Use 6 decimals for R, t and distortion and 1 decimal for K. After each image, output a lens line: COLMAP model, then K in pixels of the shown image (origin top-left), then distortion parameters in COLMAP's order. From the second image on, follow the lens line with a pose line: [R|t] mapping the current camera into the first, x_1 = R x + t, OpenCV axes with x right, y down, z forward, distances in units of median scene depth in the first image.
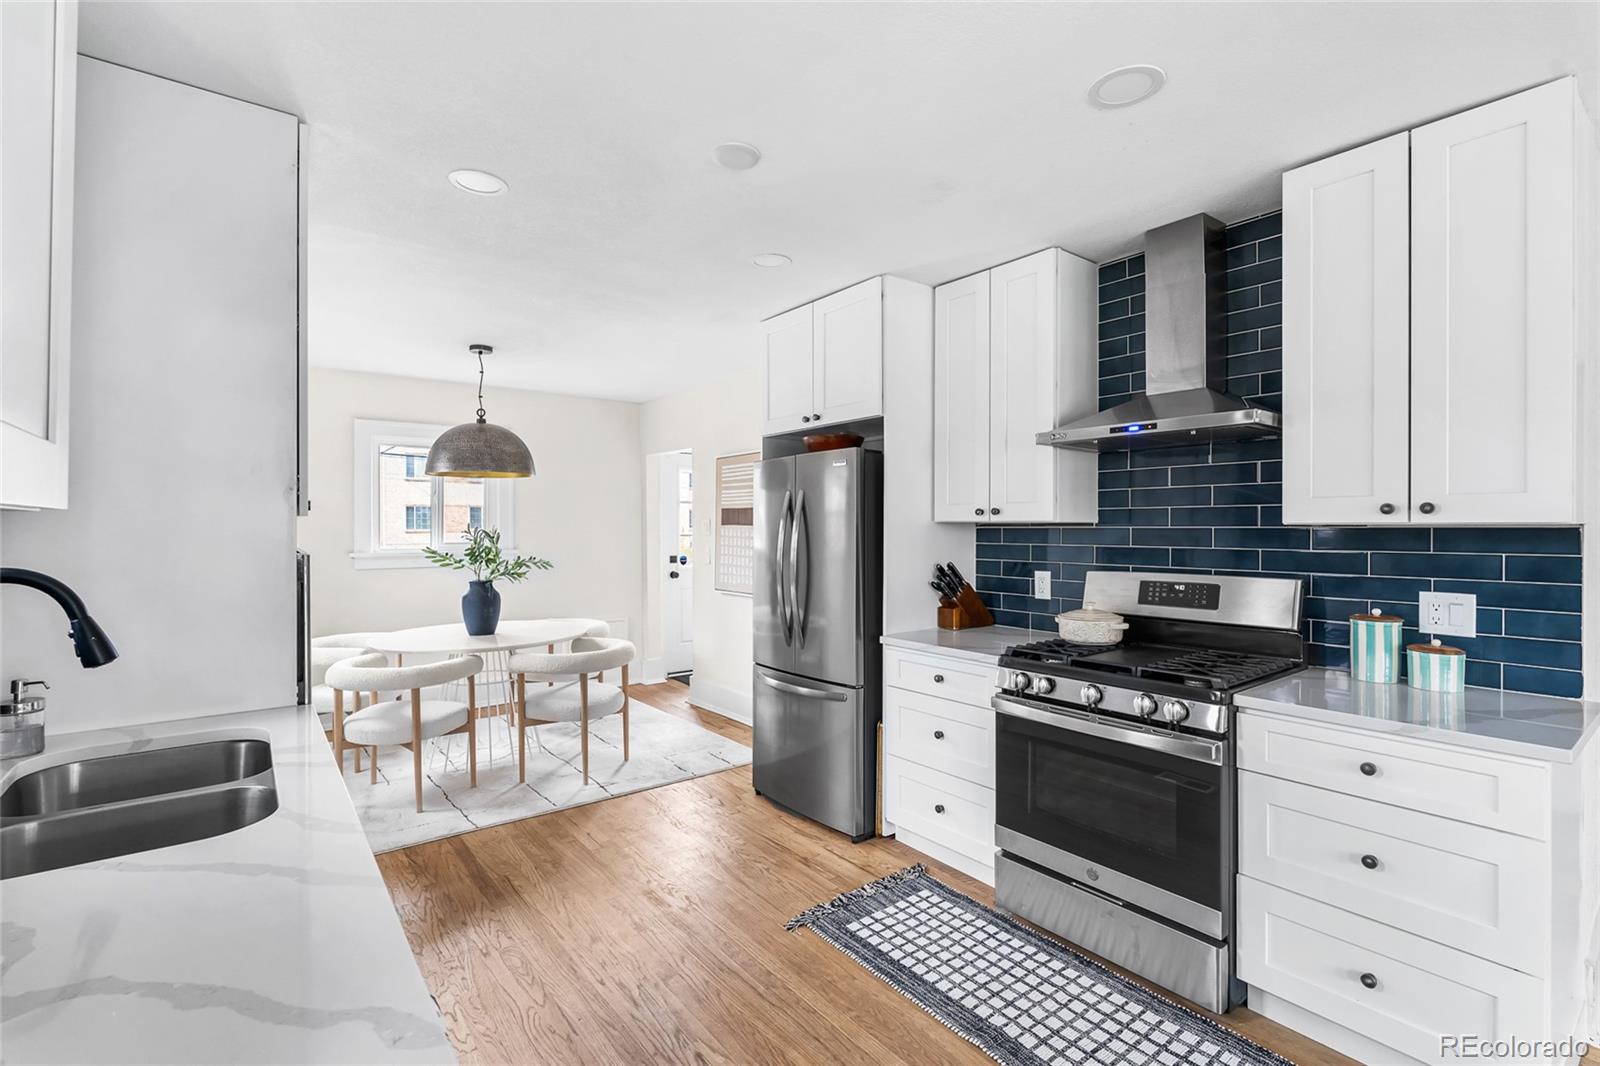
lens RADIAL K [[721.8, 0, 800.0], [0, 721.8, 533.0], [0, 0, 1]] dist [-0.000830, -0.000681]
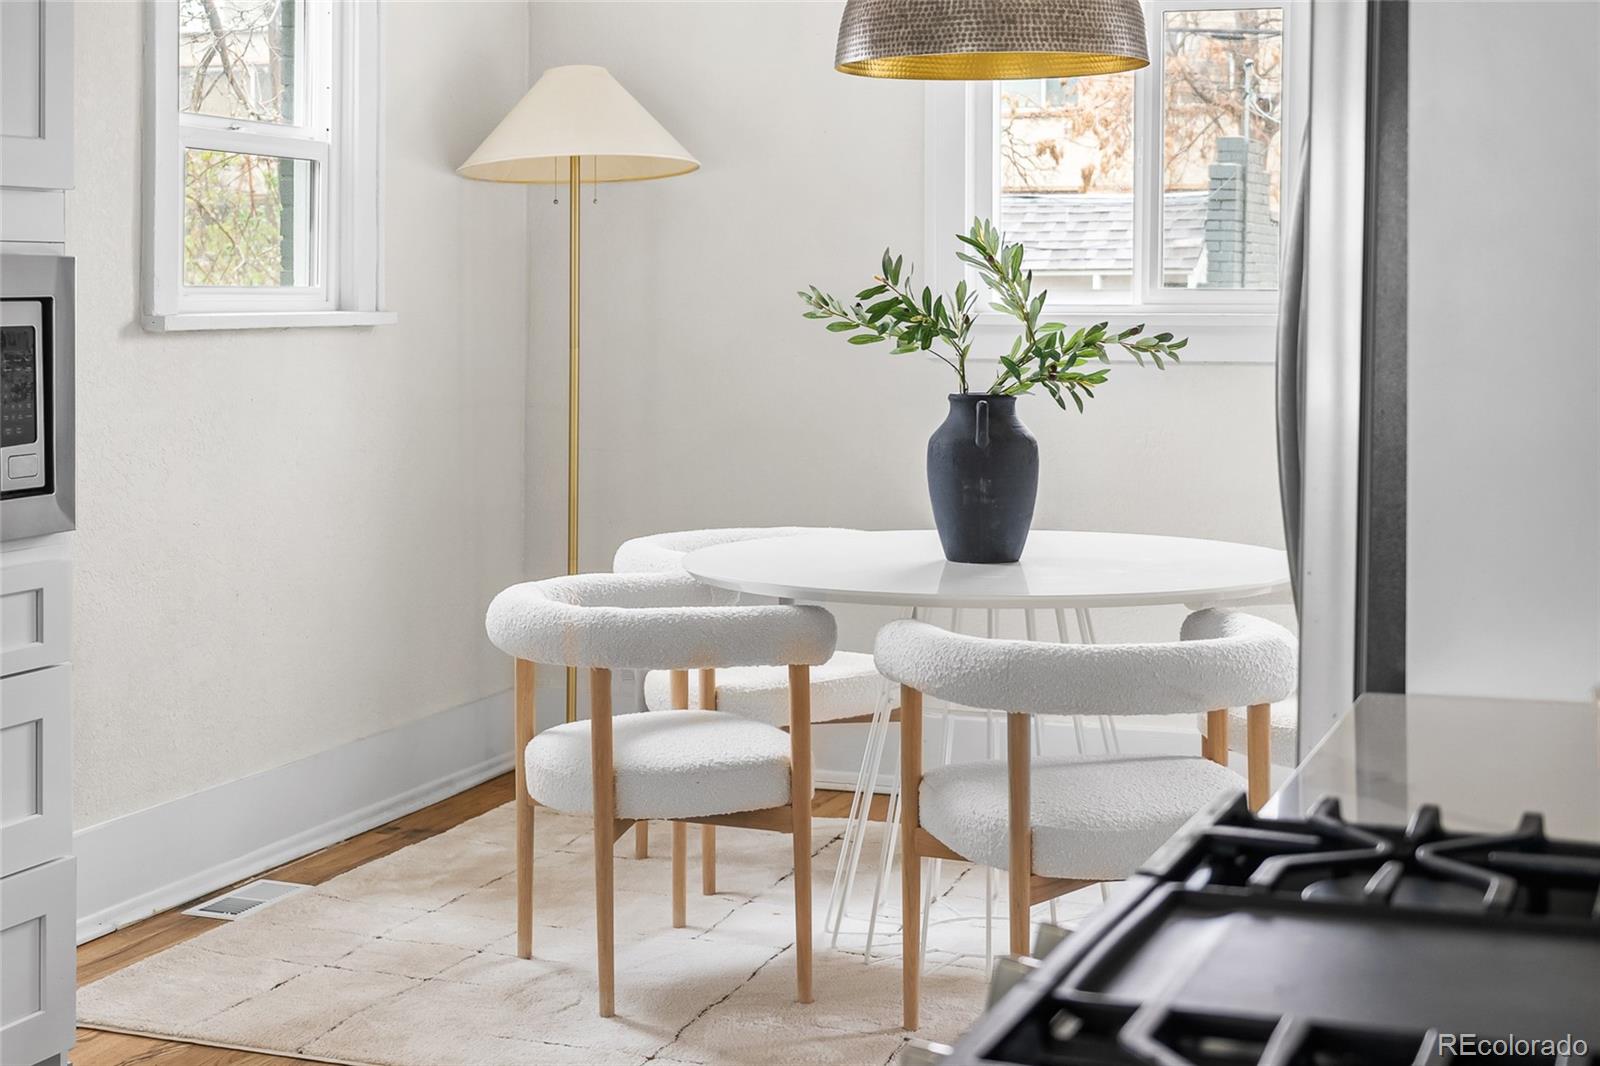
lens RADIAL K [[2457.3, 0, 798.9], [0, 2457.3, 279.0], [0, 0, 1]] dist [0.002971, -0.053395]
pose [[0.525246, 0.000666, -0.850950, 0.458276], [-0.009340, 0.999944, -0.004982, 0.020968], [0.850899, 0.010565, 0.525223, 0.354456]]
